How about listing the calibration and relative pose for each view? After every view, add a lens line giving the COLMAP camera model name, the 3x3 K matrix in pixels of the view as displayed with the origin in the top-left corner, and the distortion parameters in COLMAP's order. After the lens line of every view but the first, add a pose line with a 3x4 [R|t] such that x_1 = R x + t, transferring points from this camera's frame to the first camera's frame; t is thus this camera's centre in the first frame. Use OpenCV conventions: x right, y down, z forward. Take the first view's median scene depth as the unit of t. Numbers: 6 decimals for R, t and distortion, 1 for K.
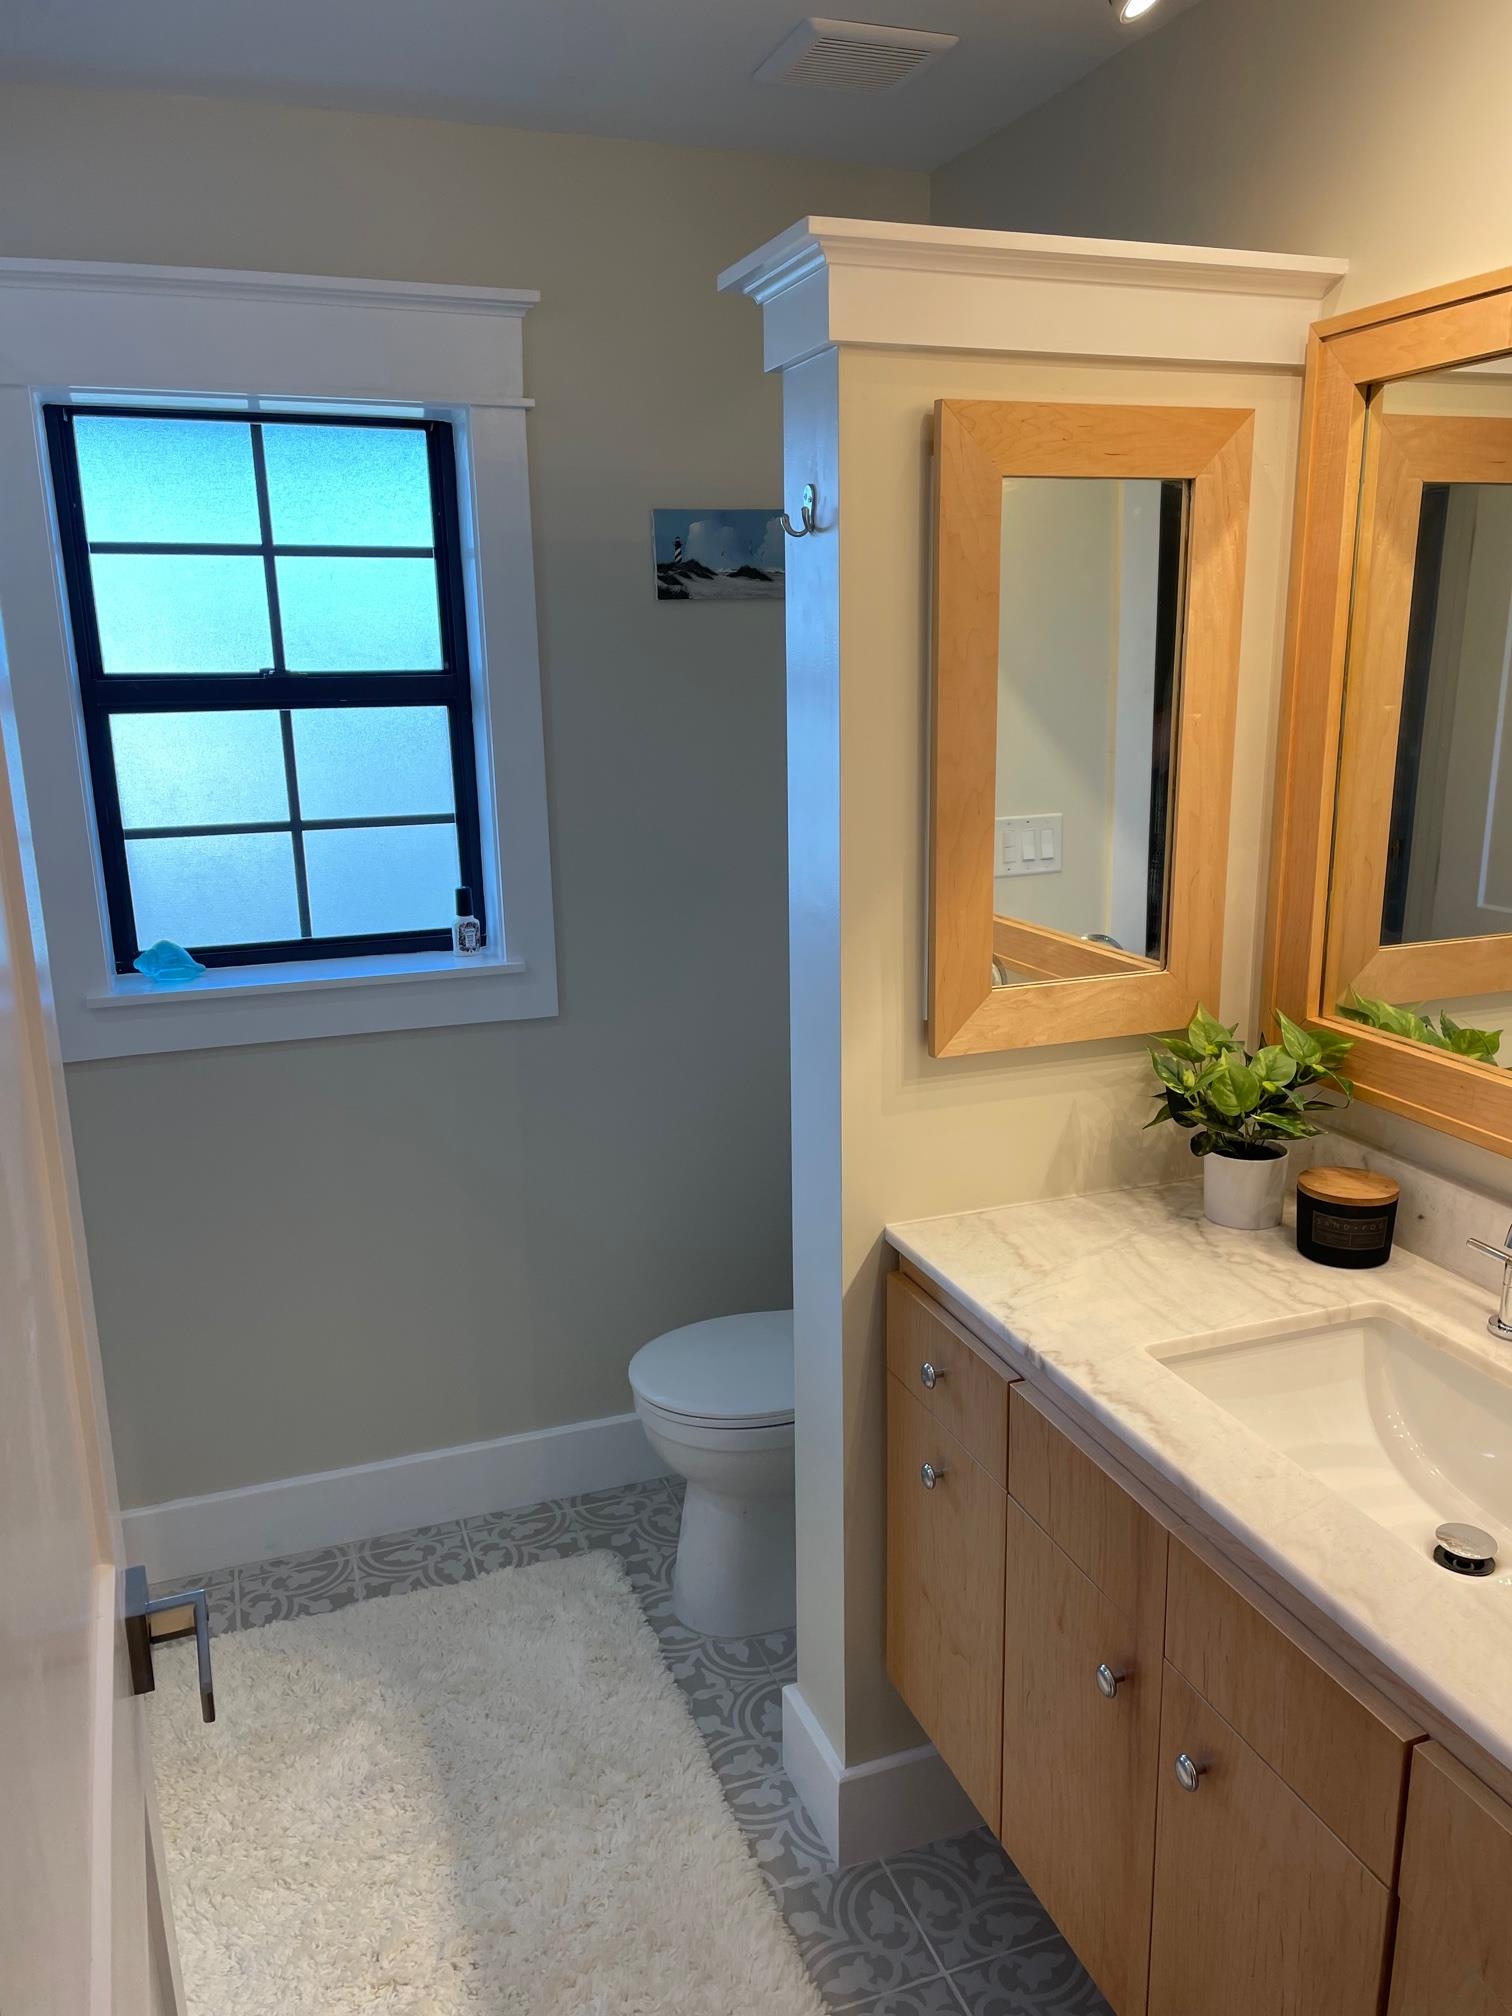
lens RADIAL K [[1512.9, 0, 773.9], [0, 1512.9, 1013.1], [0, 0, 1]] dist [0.088438, -0.113510]
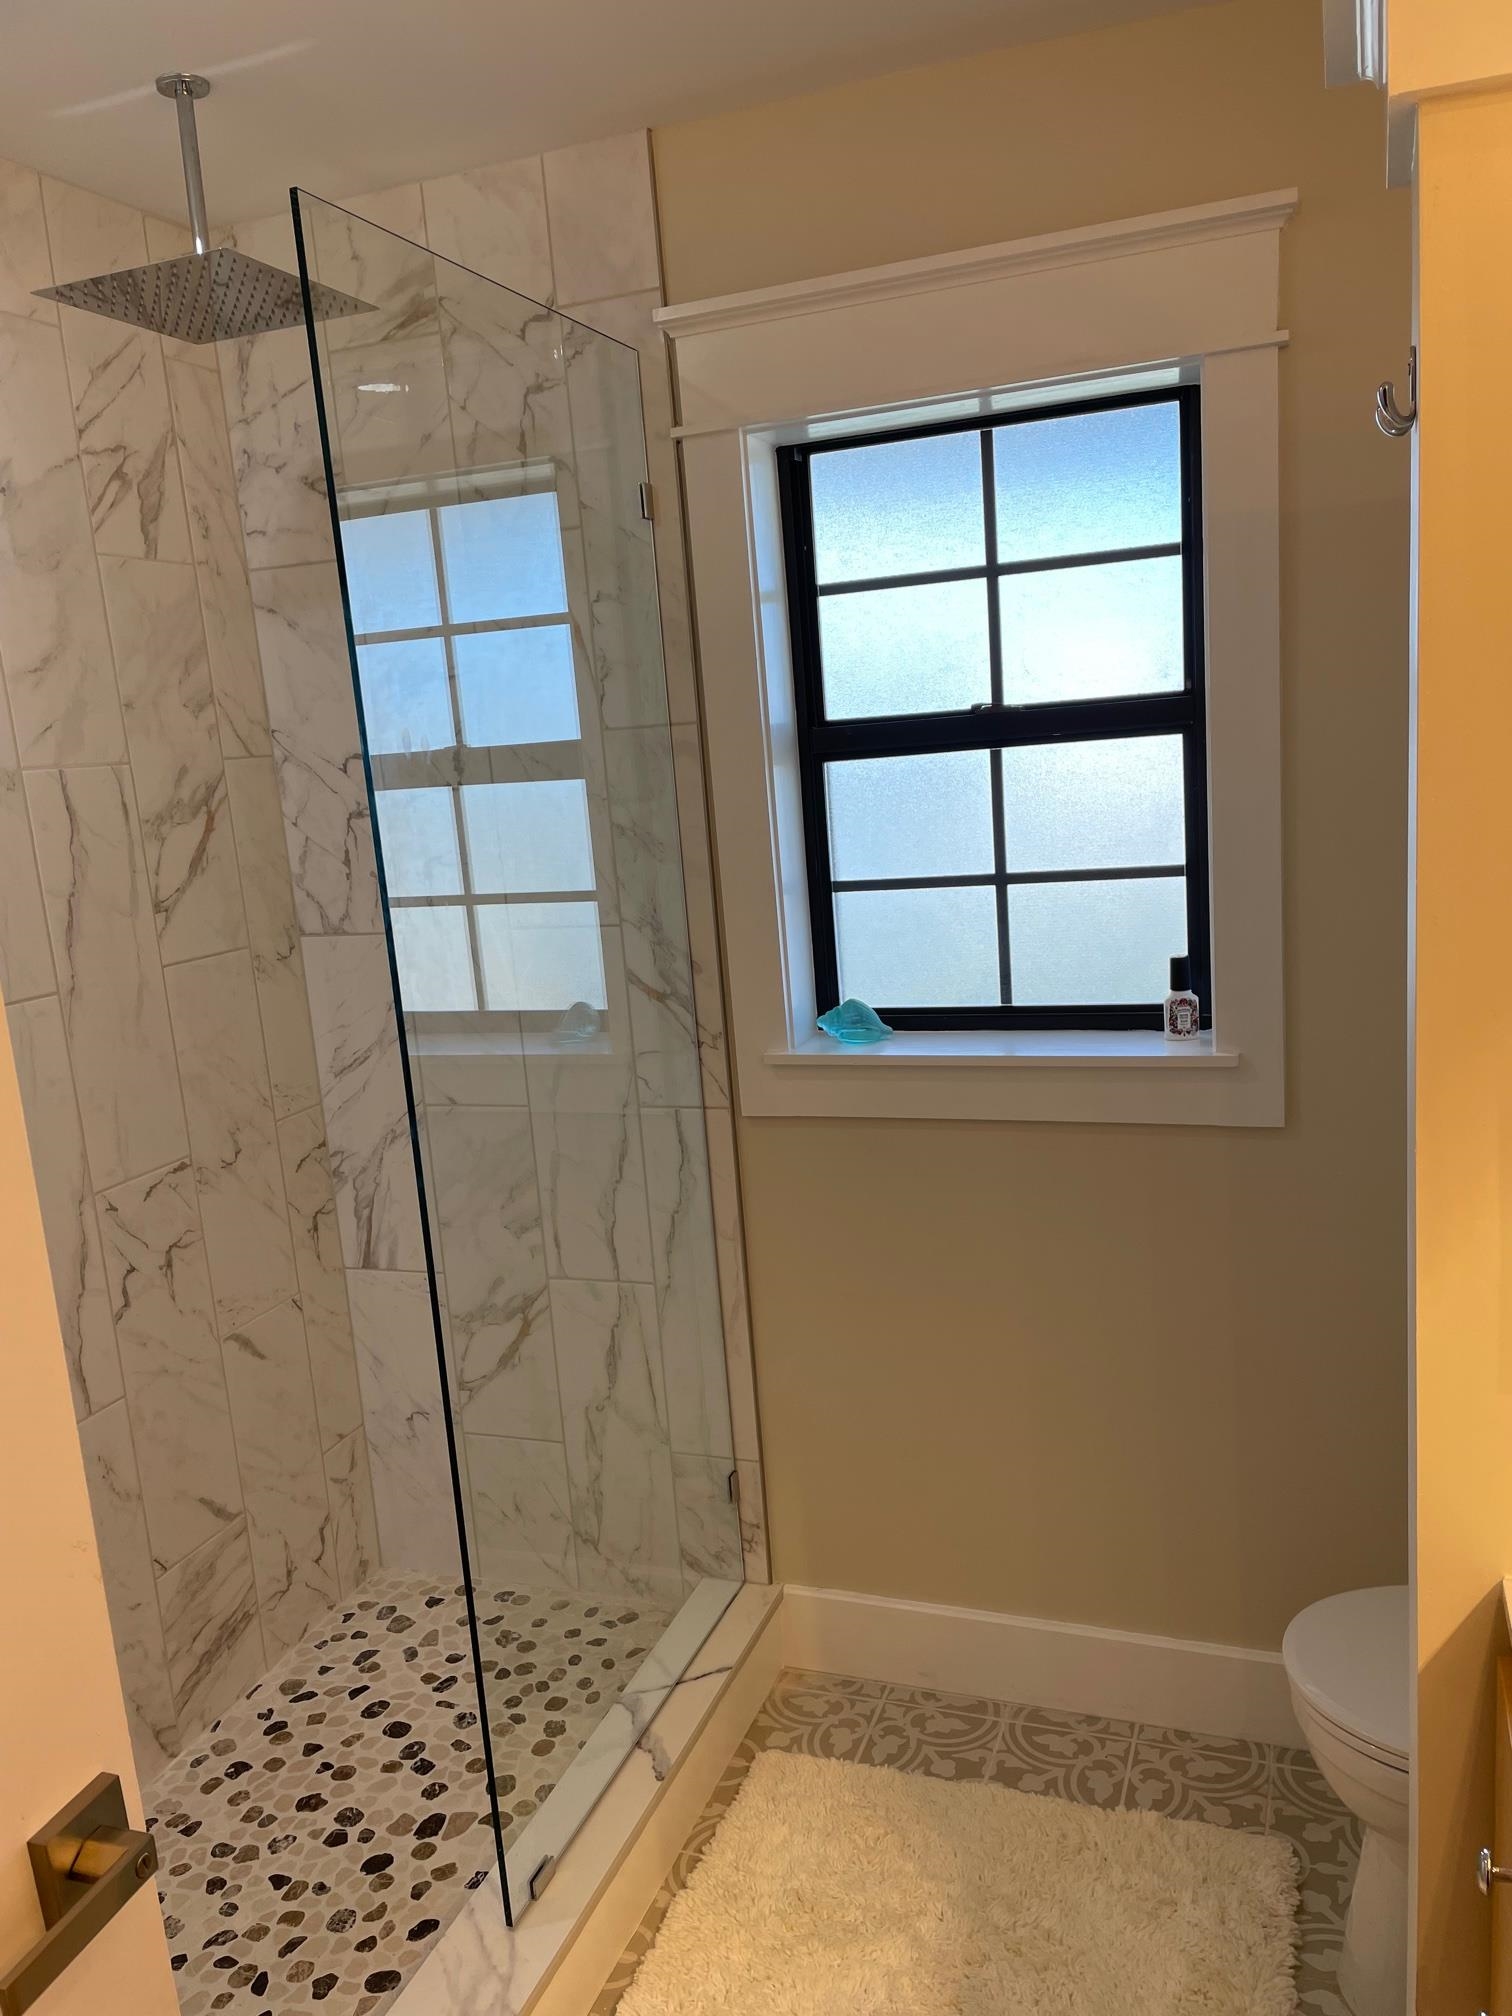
lens RADIAL K [[1512.9, 0, 770.5], [0, 1512.9, 1021.3], [0, 0, 1]] dist [0.088438, -0.113510]
pose [[0.760250, 0.077565, -0.644983, 0.158957], [-0.089106, 0.995913, 0.014737, -0.041070], [0.643490, 0.046268, 0.764055, 0.242621]]
